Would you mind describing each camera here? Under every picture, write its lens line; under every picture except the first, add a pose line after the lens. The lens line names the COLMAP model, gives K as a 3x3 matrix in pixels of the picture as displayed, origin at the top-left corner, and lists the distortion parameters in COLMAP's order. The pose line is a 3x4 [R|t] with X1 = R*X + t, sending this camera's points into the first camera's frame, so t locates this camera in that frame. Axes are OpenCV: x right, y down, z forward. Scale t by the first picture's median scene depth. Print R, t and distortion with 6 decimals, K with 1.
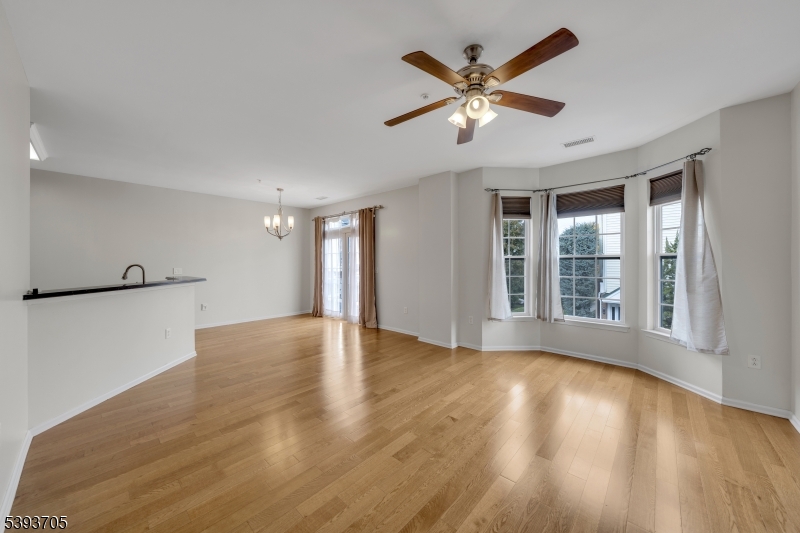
lens RADIAL K [[285.5, 0, 395.3], [0, 285.5, 265.1], [0, 0, 1]] dist [0.001052, 0.000035]
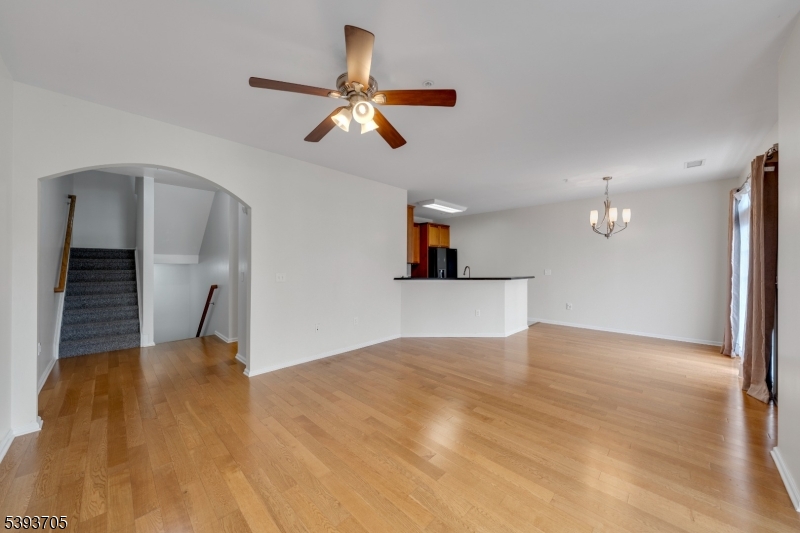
lens RADIAL K [[285.5, 0, 395.3], [0, 285.5, 265.1], [0, 0, 1]] dist [0.001052, 0.000035]
pose [[-0.030801, 0.003094, -0.999521, 0.398735], [-0.011076, 0.999933, 0.003436, -0.004734], [0.999464, 0.011177, -0.030765, 0.359772]]
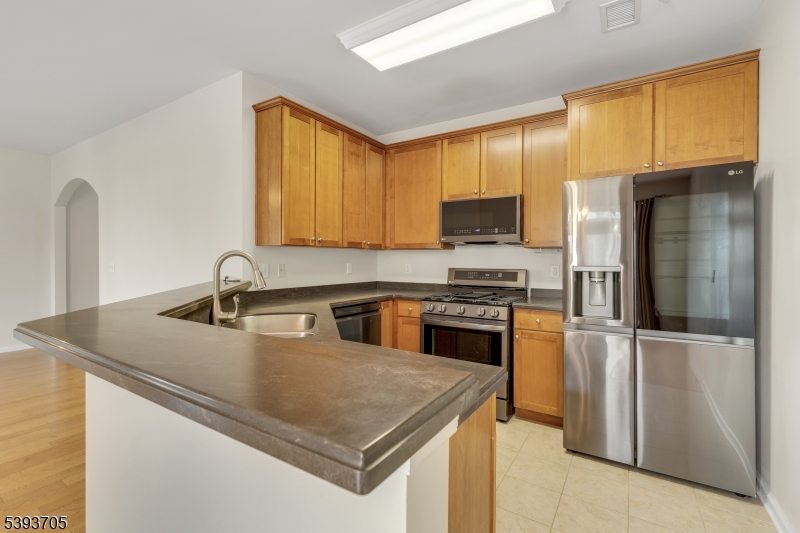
lens RADIAL K [[364.4, 0, 389.6], [0, 364.4, 260.8], [0, 0, 1]] dist [0.000527, -0.000250]
pose [[-0.985222, 0.001337, -0.171279, -0.574496], [-0.001621, 0.999852, 0.017128, 0.001343], [0.171277, 0.017153, -0.985074, 0.855386]]
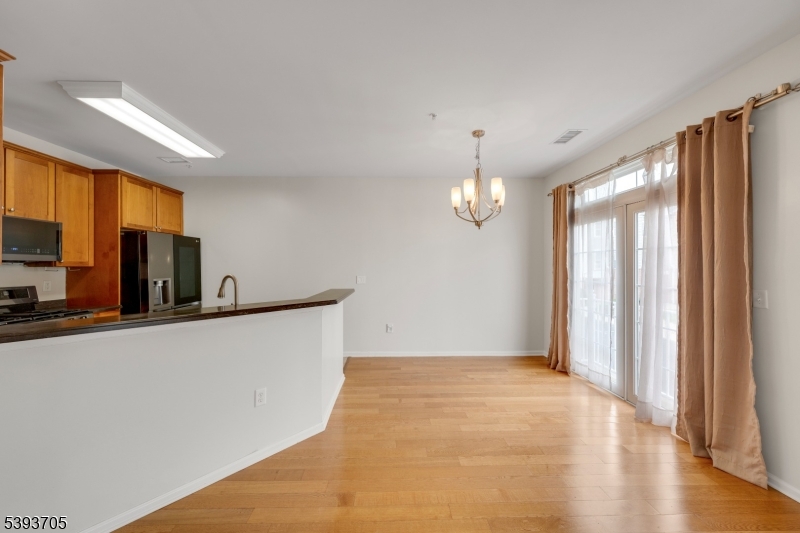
lens RADIAL K [[285.5, 0, 395.3], [0, 285.5, 265.1], [0, 0, 1]] dist [0.001052, 0.000035]
pose [[0.699091, 0.000057, -0.715033, -0.115669], [-0.008627, 0.999928, -0.008354, -0.012170], [0.714981, 0.012009, 0.699041, 0.459543]]
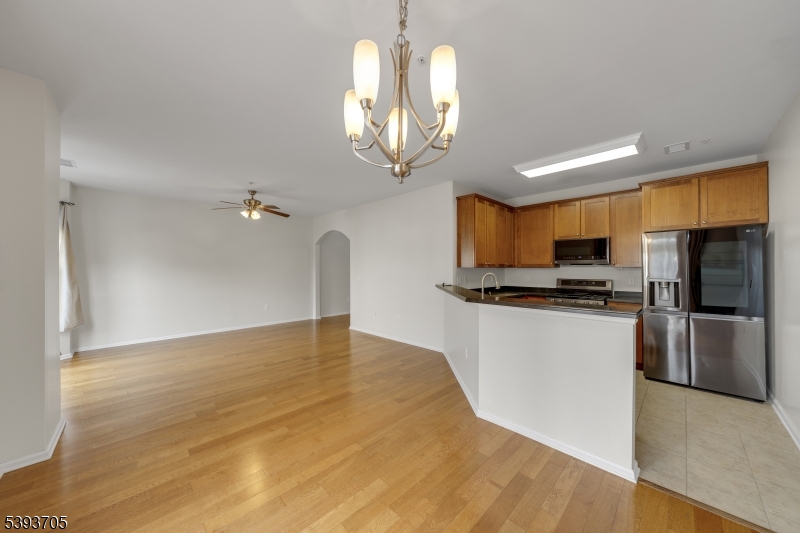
lens RADIAL K [[280.2, 0, 395.6], [0, 280.2, 266.4], [0, 0, 1]] dist [0.000163, 0.000108]
pose [[-0.998842, 0.004294, 0.047911, -0.359871], [0.004431, 0.999986, 0.002761, -0.015045], [-0.047899, 0.002970, -0.998848, 1.085493]]
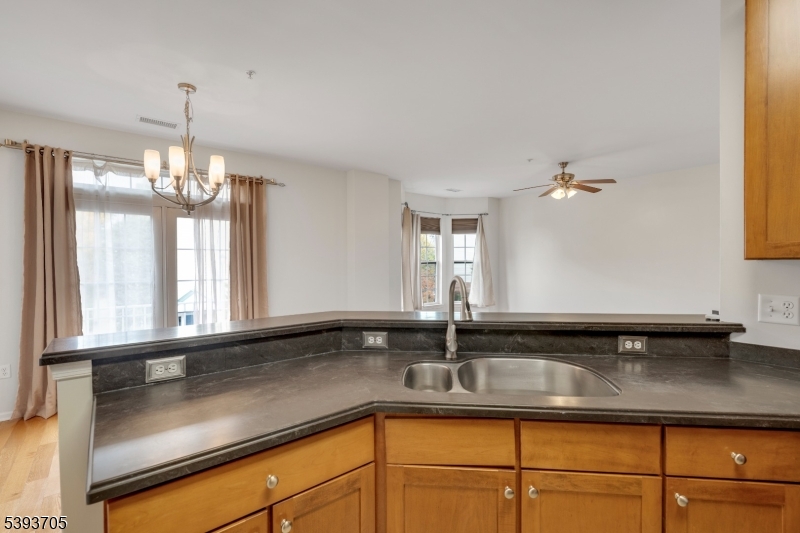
lens RADIAL K [[364.4, 0, 389.6], [0, 364.4, 260.8], [0, 0, 1]] dist [0.000527, -0.000250]
pose [[0.141245, 0.007206, 0.989949, -0.769345], [0.013645, 0.999864, -0.009226, -0.010172], [-0.989881, 0.014811, 0.141127, 0.572018]]
